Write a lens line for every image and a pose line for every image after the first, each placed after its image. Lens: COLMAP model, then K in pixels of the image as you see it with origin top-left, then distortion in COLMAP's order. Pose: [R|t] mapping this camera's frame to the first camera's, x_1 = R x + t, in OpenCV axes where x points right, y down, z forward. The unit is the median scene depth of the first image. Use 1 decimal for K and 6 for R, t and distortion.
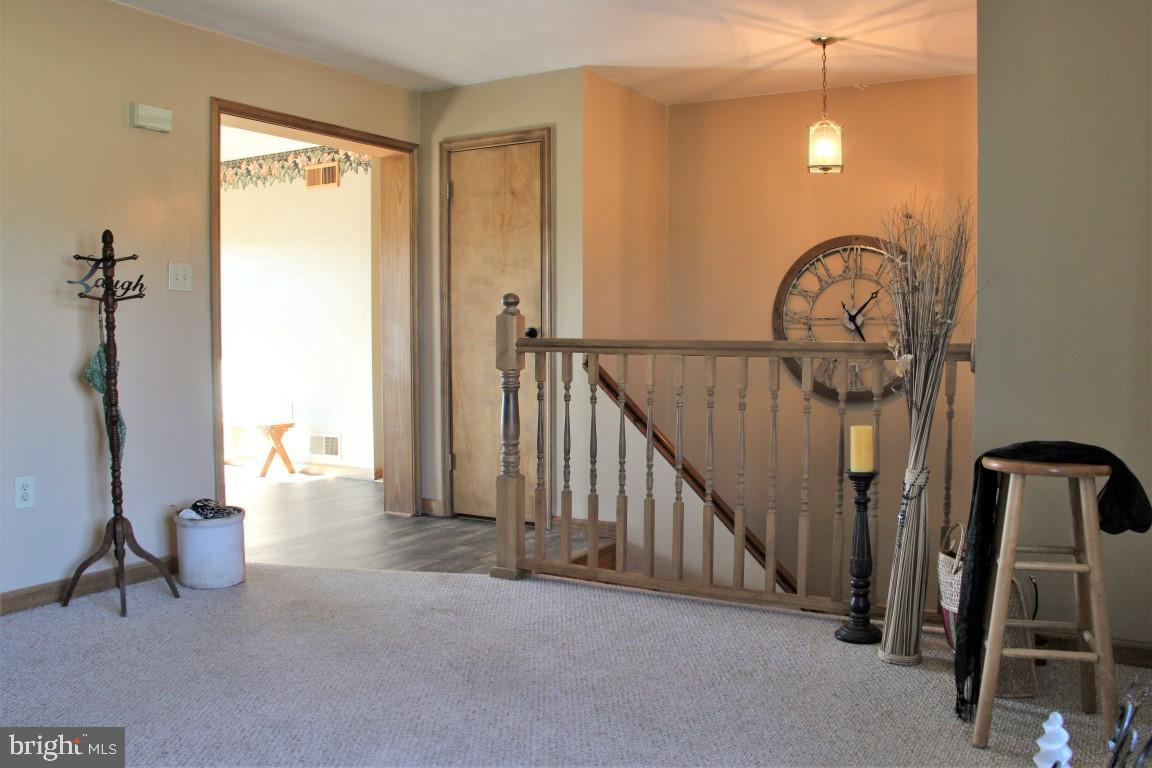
lens RADIAL K [[1032.7, 0, 575.3], [0, 1032.7, 324.6], [0, 0, 1]] dist [0.002618, -0.000724]
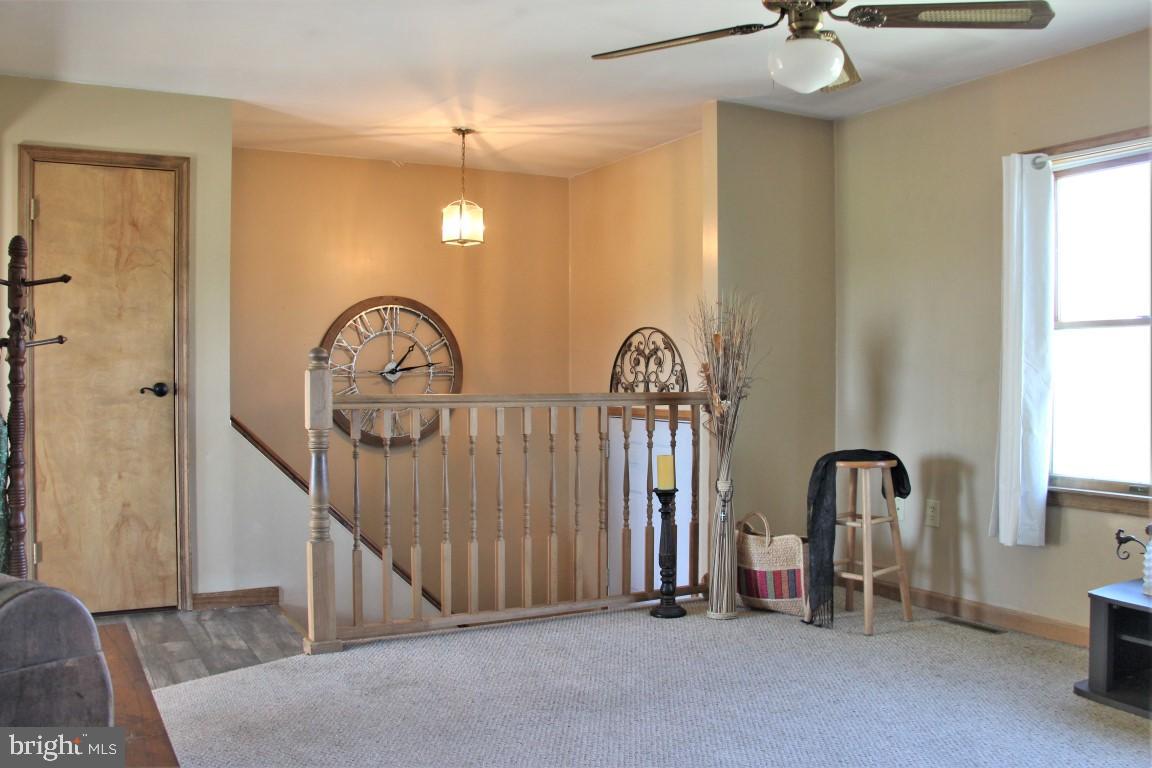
lens RADIAL K [[1008.5, 0, 578.1], [0, 1008.5, 383.2], [0, 0, 1]] dist [-0.108986, 0.011358]
pose [[0.527272, -0.013056, 0.849596, -0.566985], [0.002583, 0.999902, 0.013763, -0.007571], [-0.849693, -0.005062, 0.527254, 0.268354]]
